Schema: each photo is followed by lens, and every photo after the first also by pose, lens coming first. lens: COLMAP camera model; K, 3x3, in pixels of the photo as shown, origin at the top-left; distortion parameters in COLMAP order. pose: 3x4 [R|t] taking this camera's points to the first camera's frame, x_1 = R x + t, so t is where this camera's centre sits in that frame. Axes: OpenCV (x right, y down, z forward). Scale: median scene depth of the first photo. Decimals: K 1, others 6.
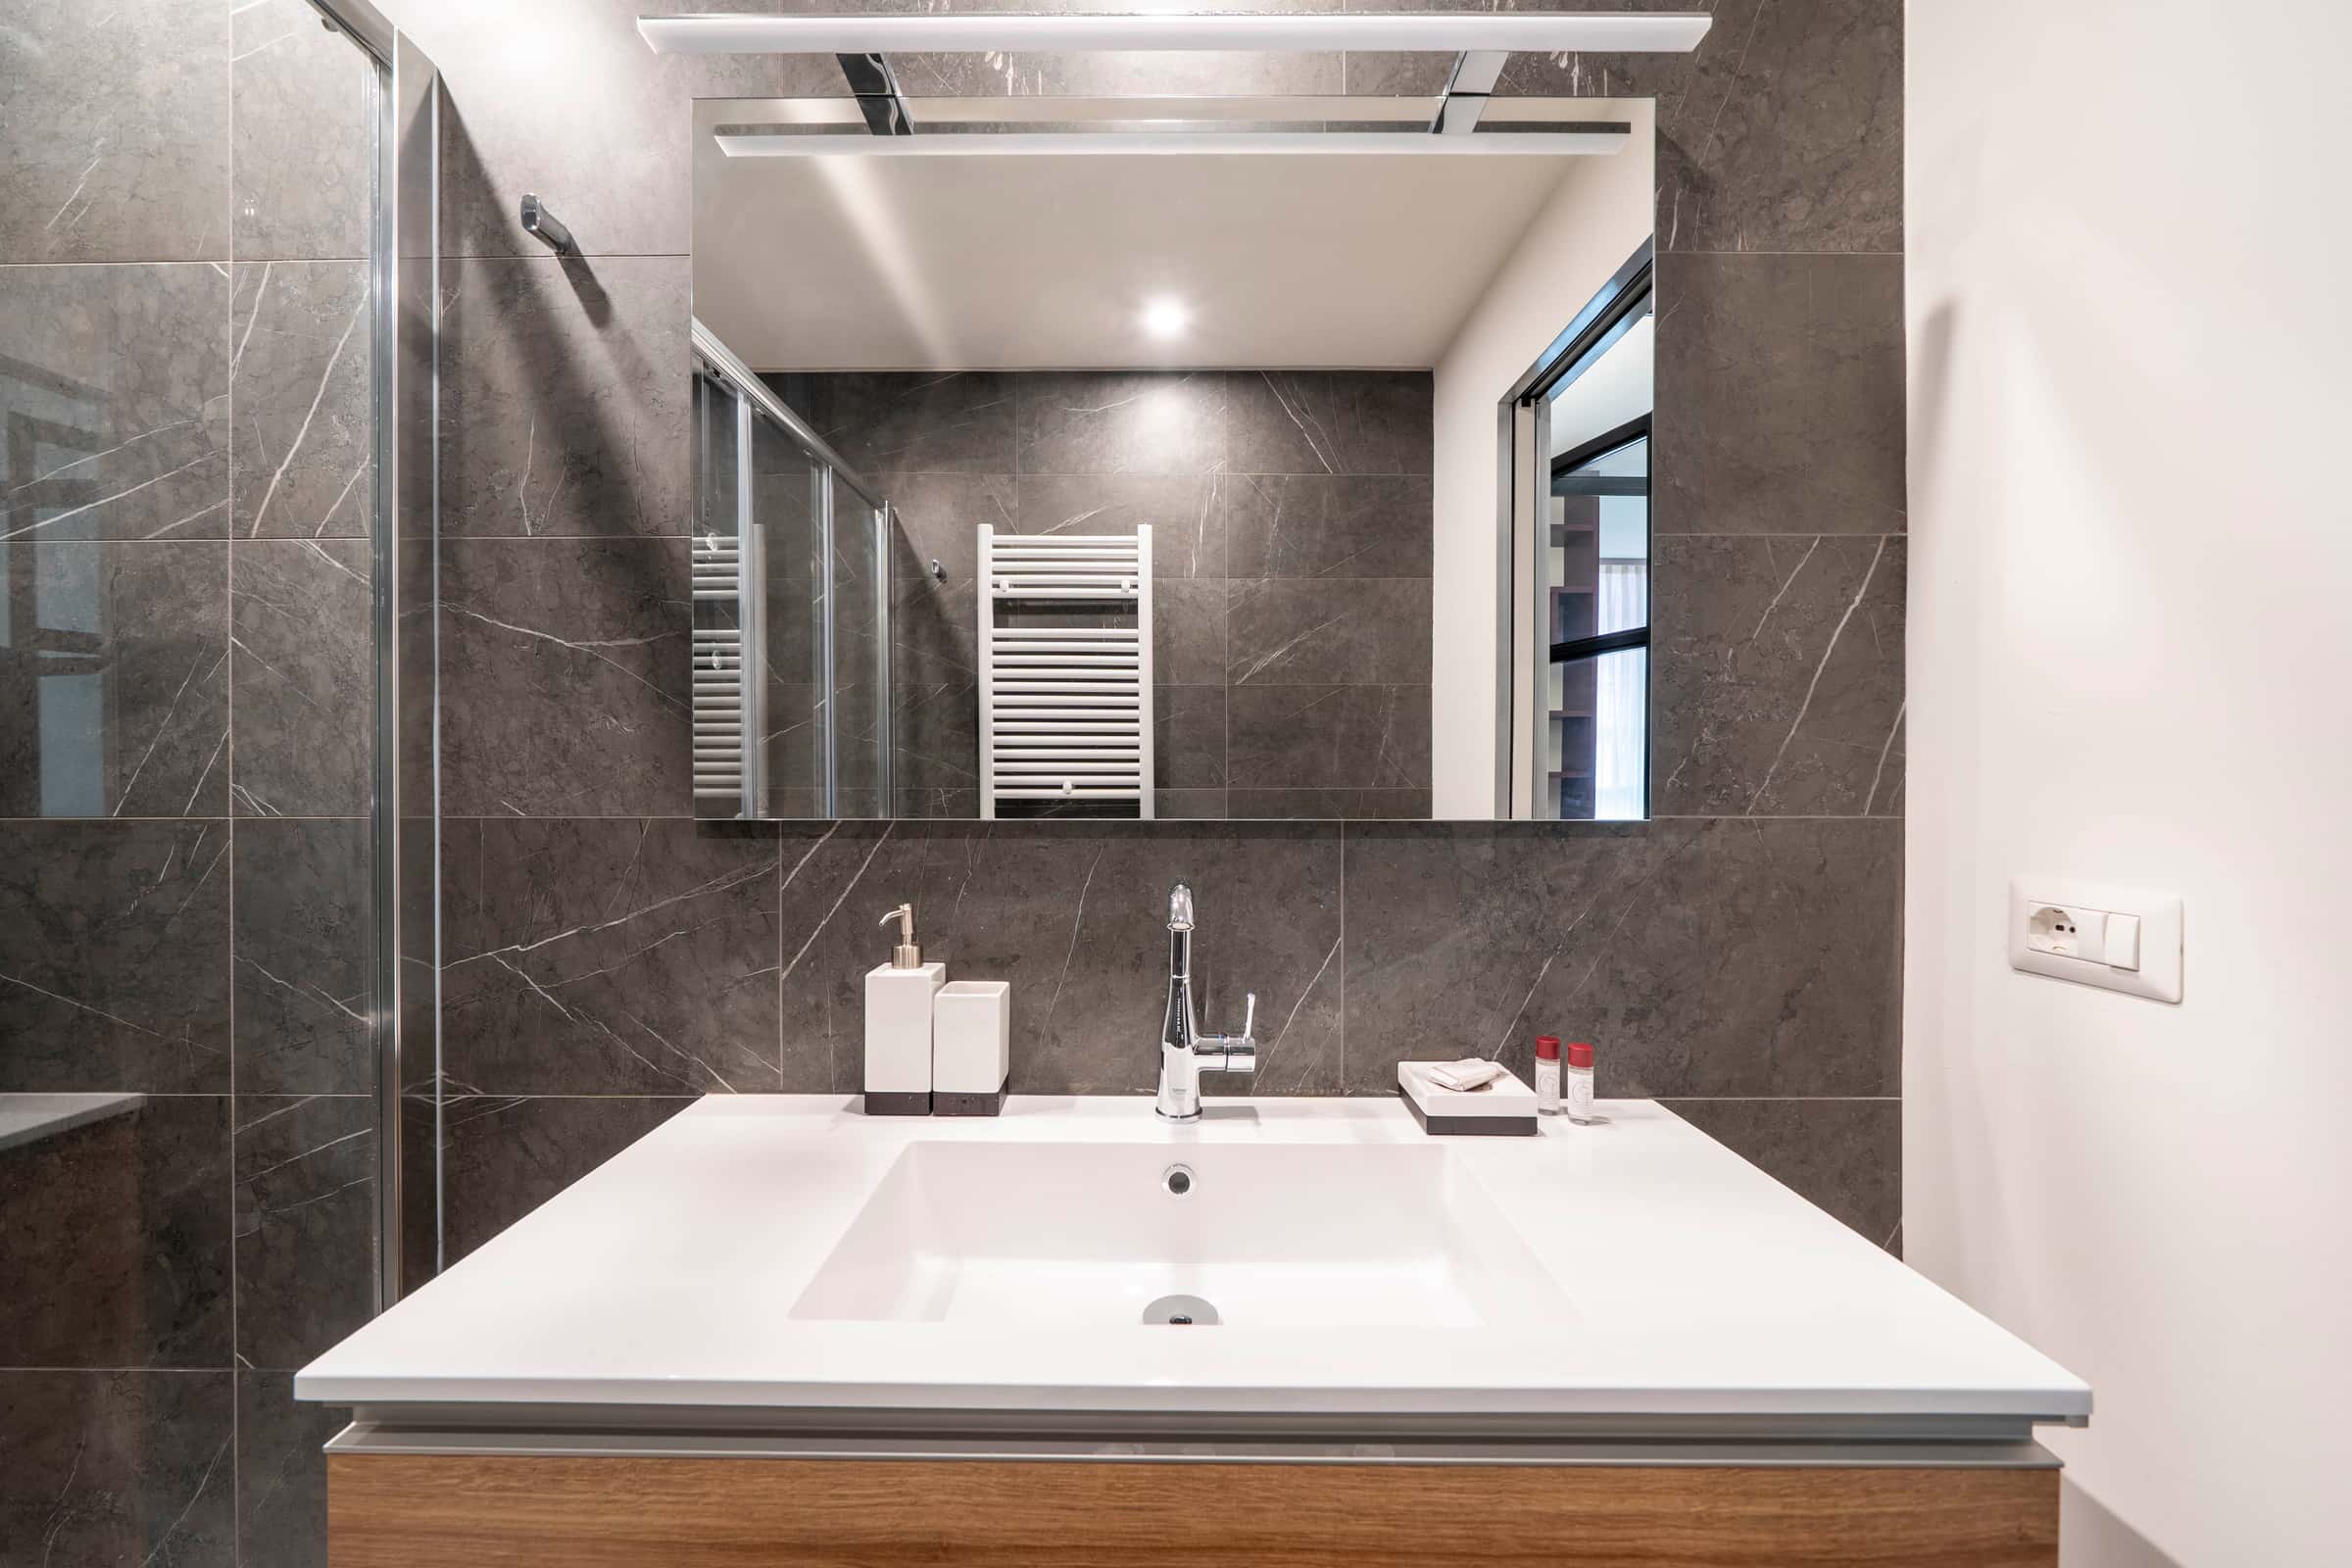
lens RADIAL K [[899.2, 0, 1164.7], [0, 899.2, 788.0], [0, 0, 1]] dist [-0.000207, -0.000101]
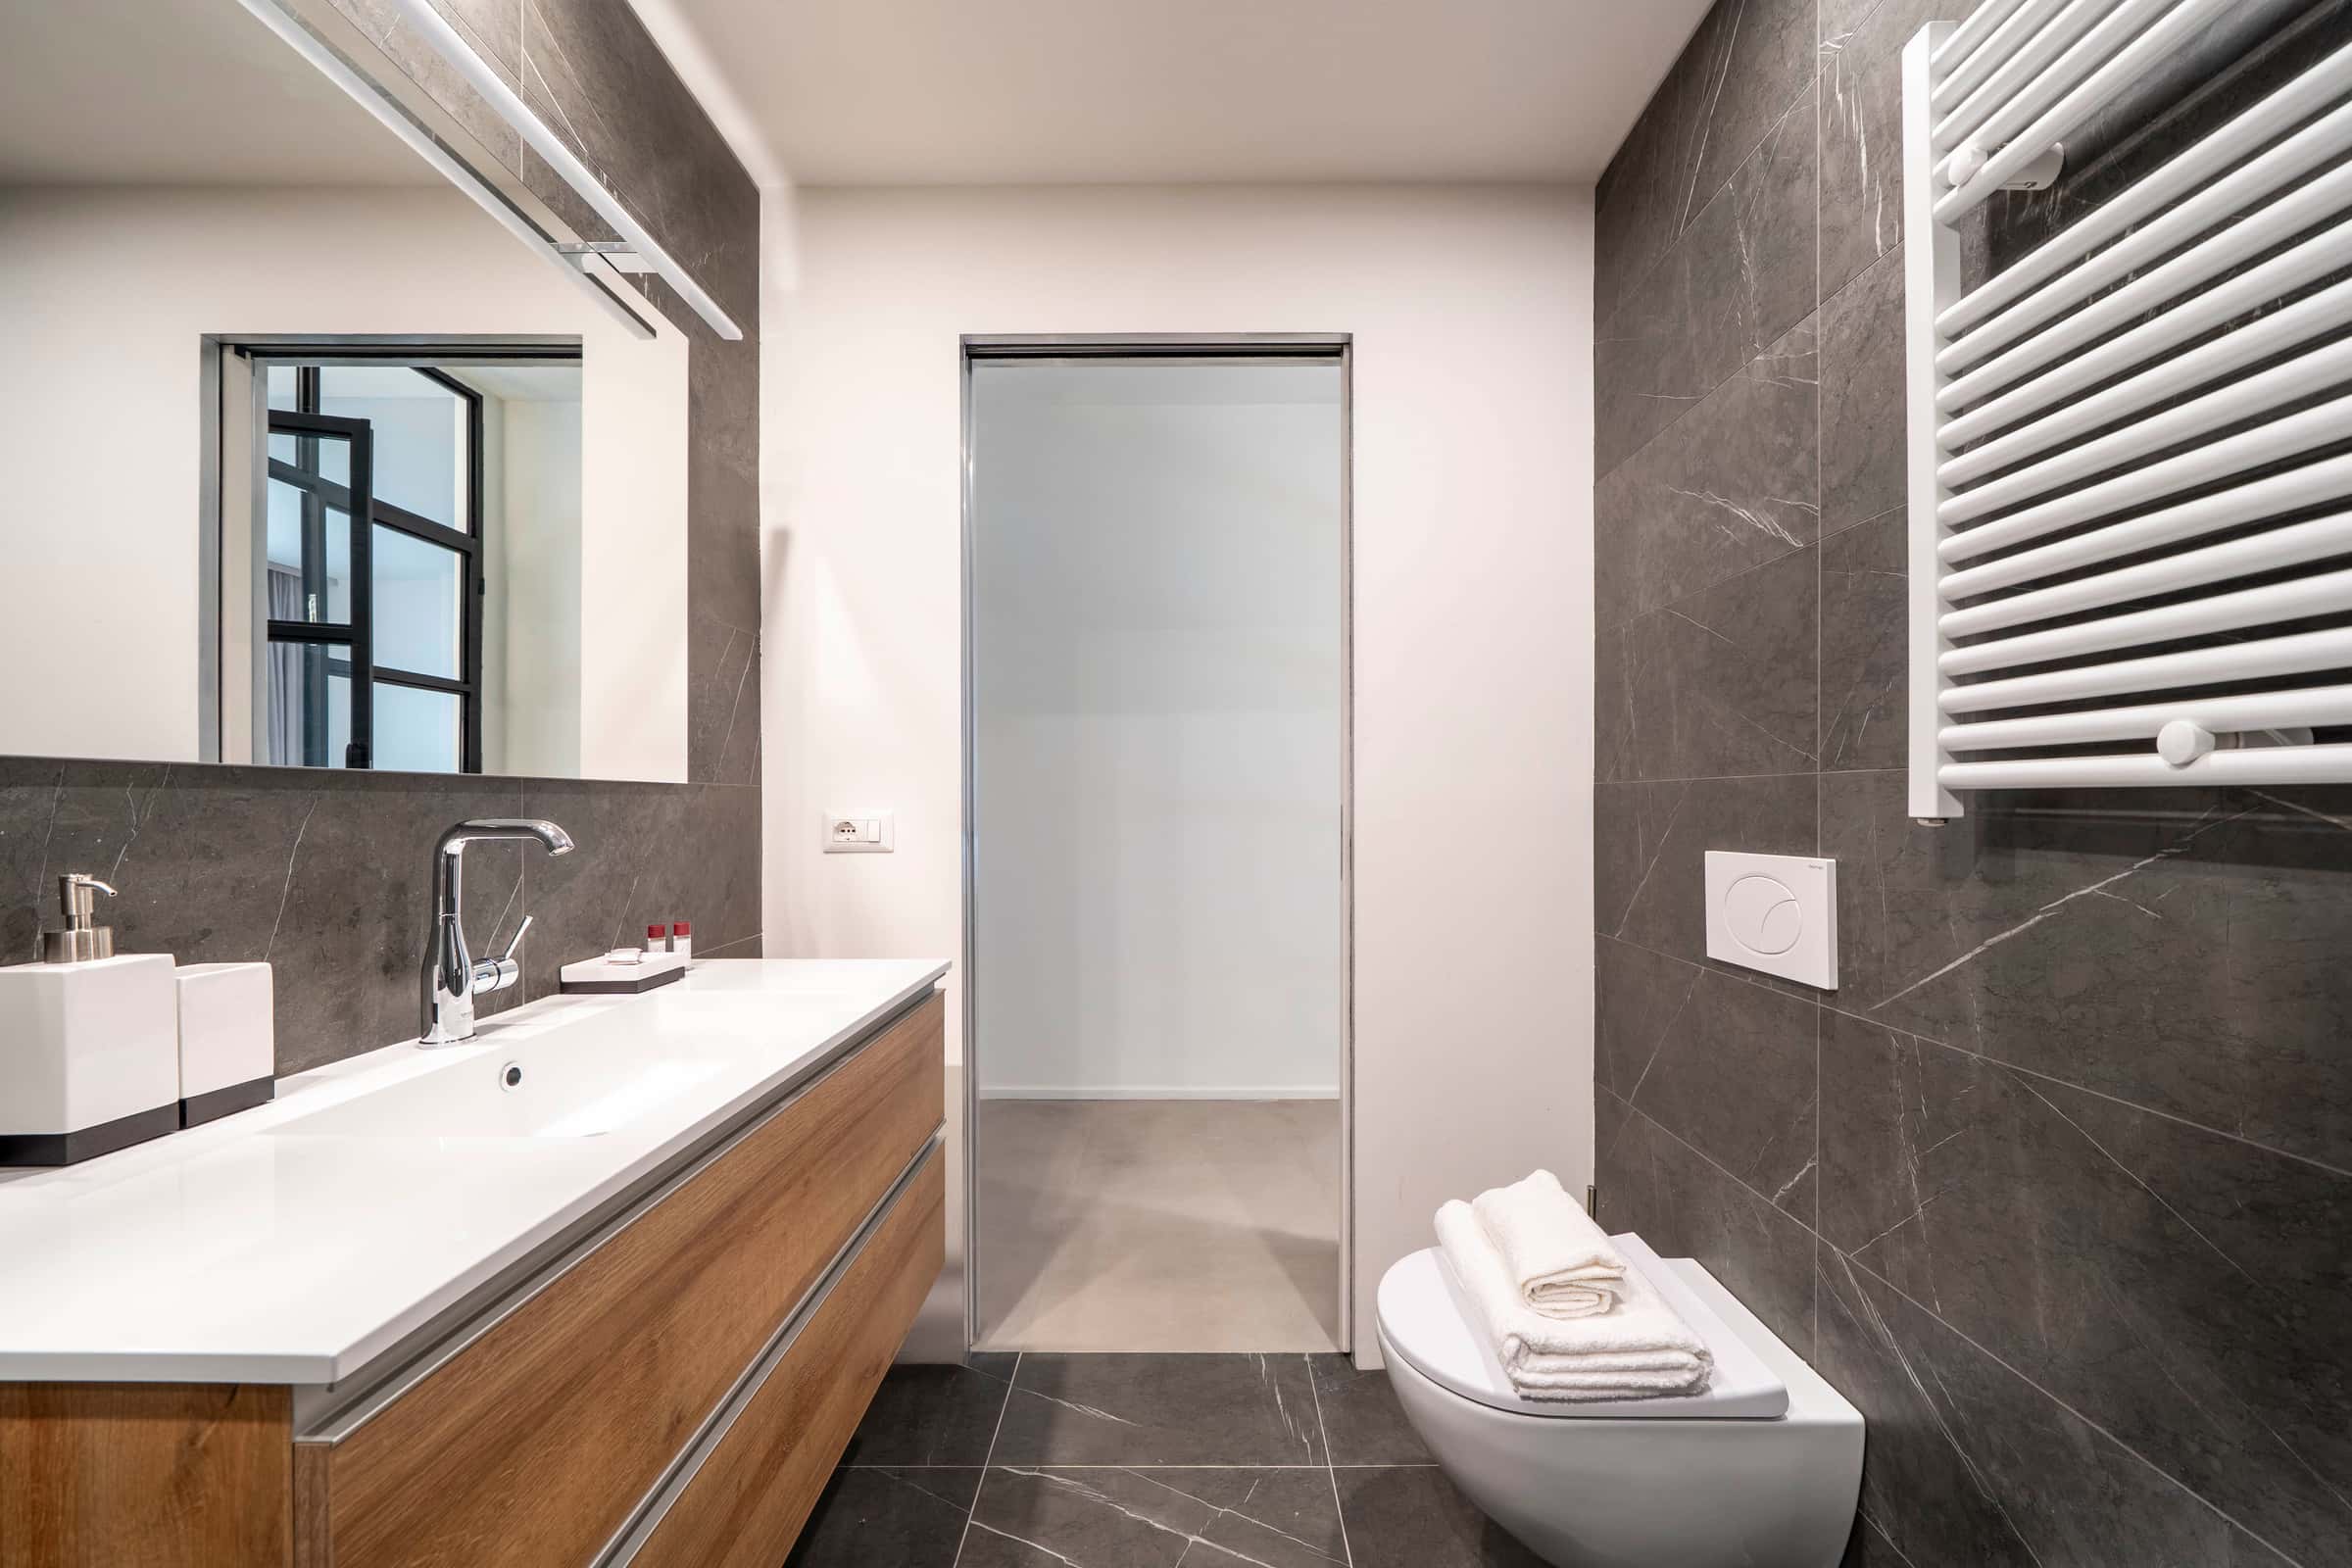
lens RADIAL K [[823.2, 0, 1183.0], [0, 823.2, 802.8], [0, 0, 1]] dist [-0.000573, 0.000192]
pose [[-0.000546, 0.001617, 0.999999, -0.922960], [0.002839, 0.999995, -0.001616, 0.073710], [-0.999996, 0.002838, -0.000551, 0.108020]]
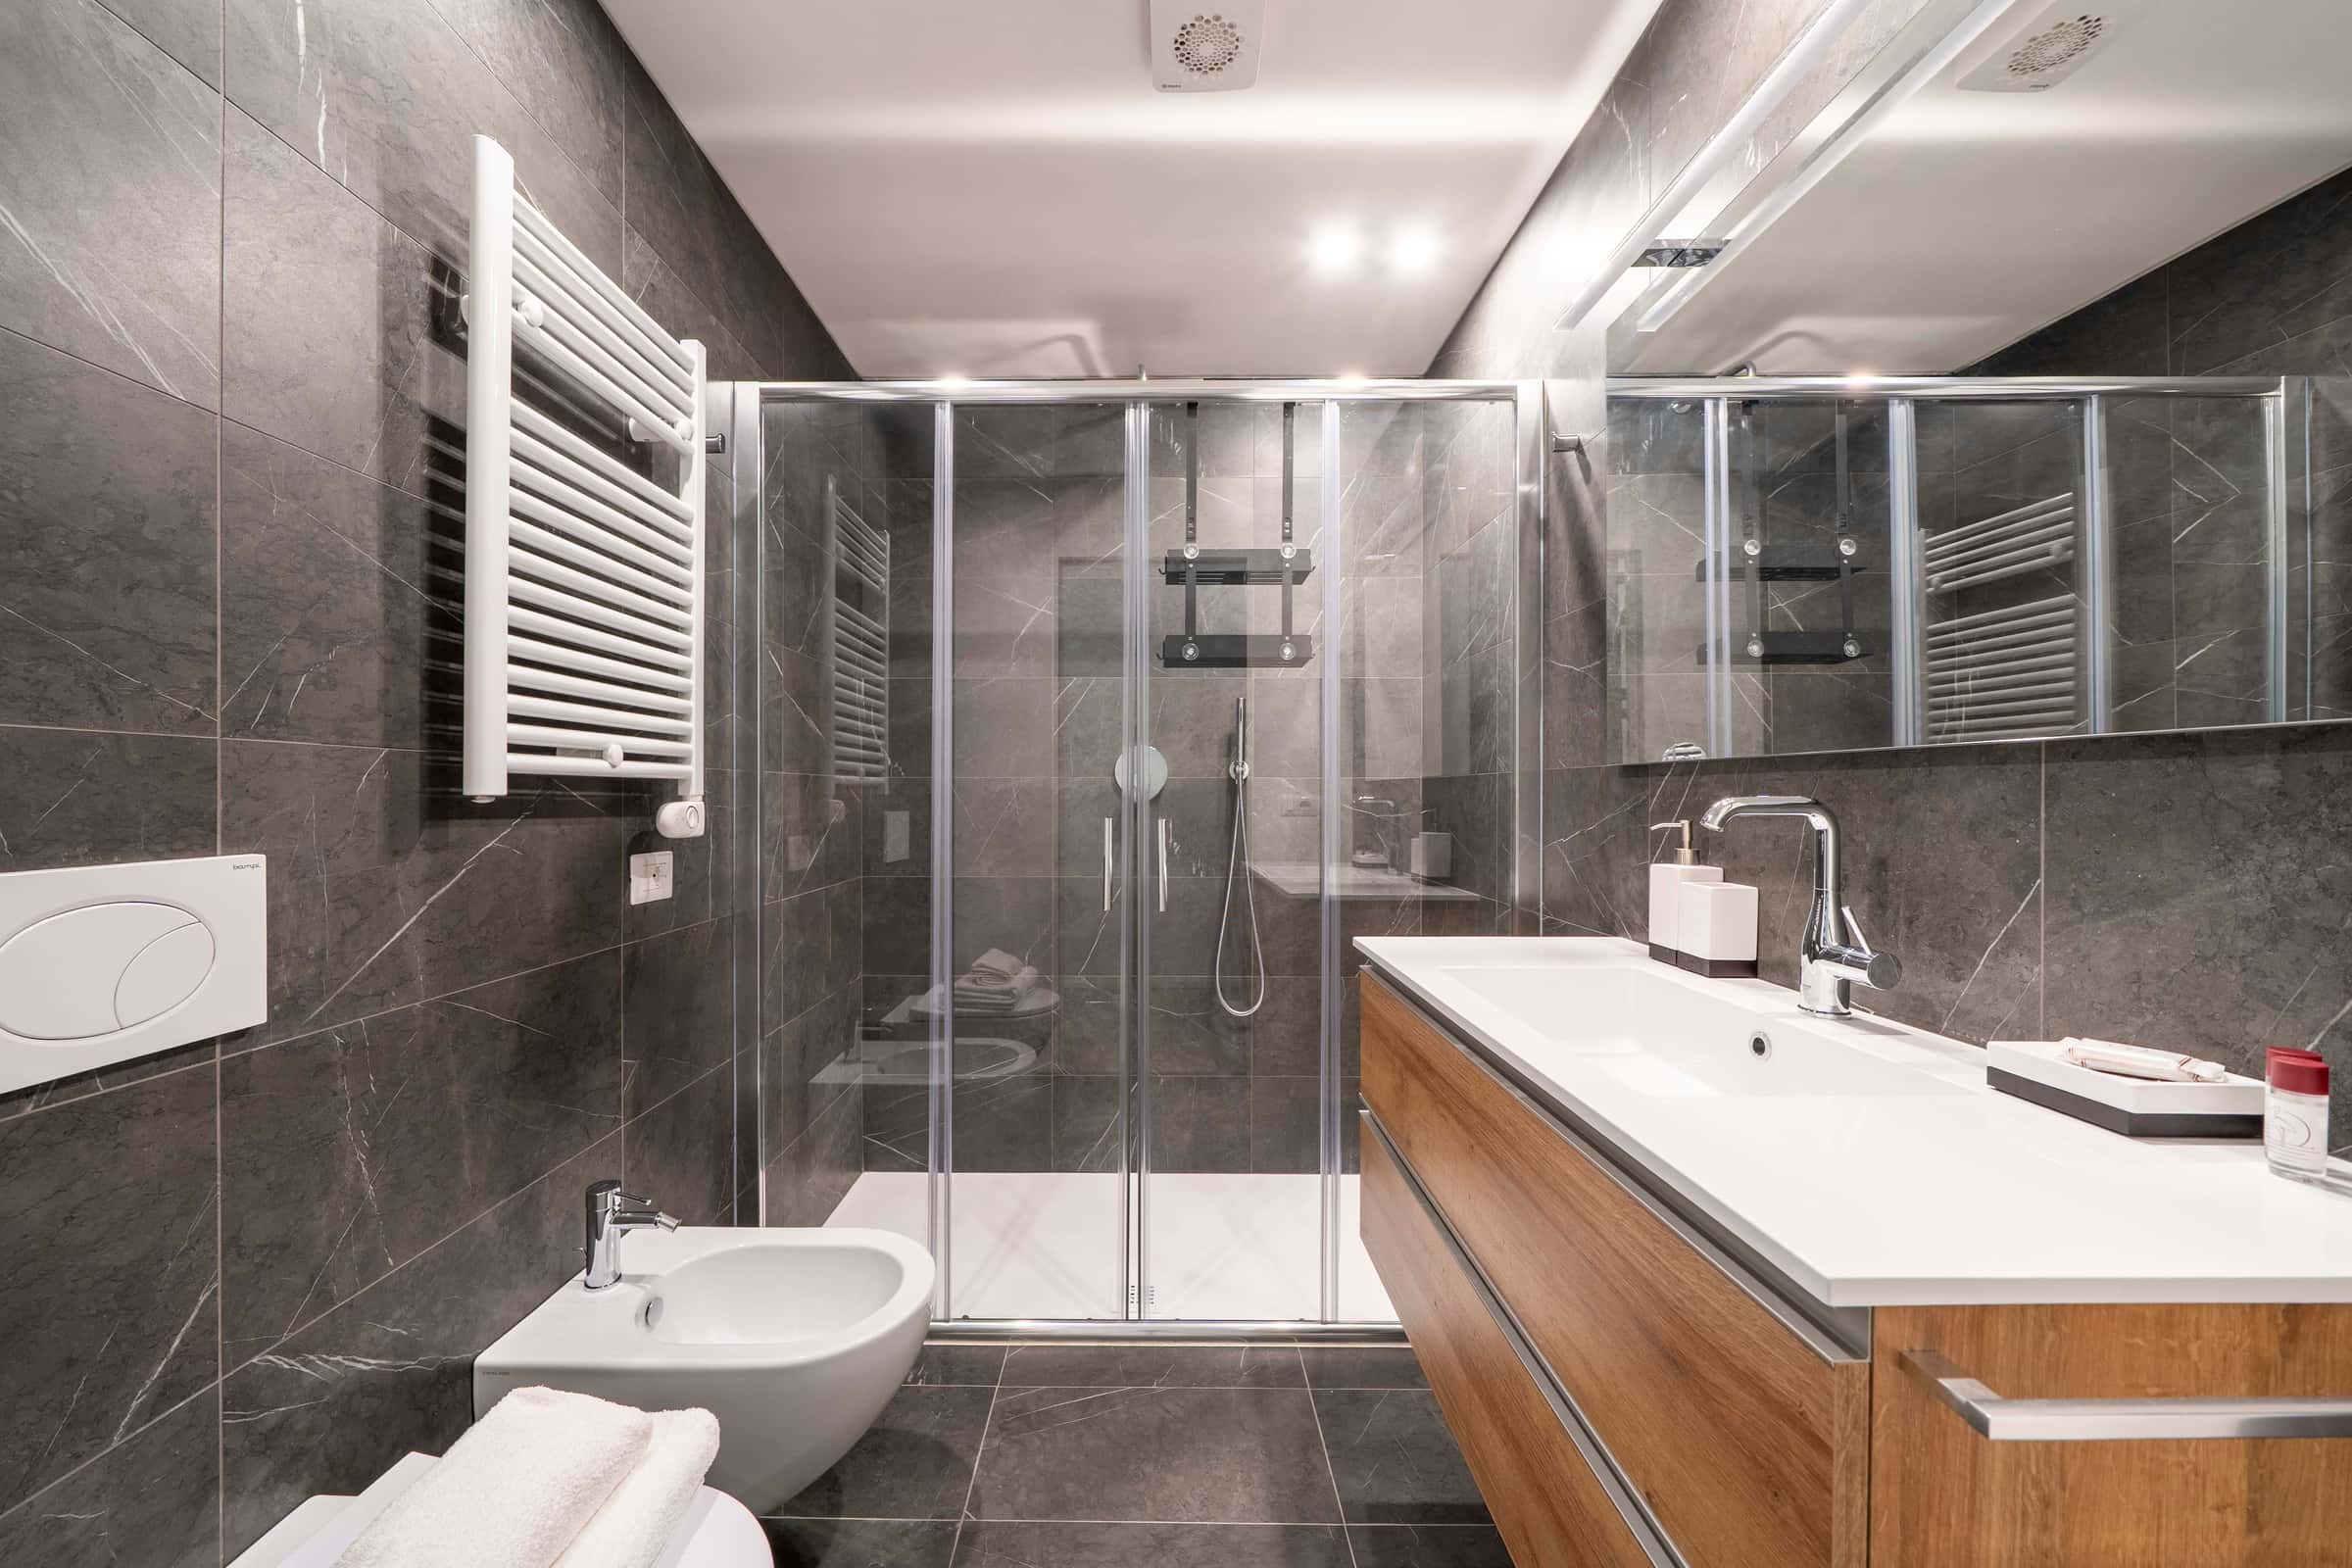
lens RADIAL K [[823.2, 0, 1153.7], [0, 823.2, 791.9], [0, 0, 1]] dist [-0.000573, 0.000192]
pose [[0.014895, -0.001830, -0.999887, 0.964982], [-0.001119, 0.999998, -0.001847, 0.086292], [0.999888, 0.001146, 0.014893, 0.146197]]
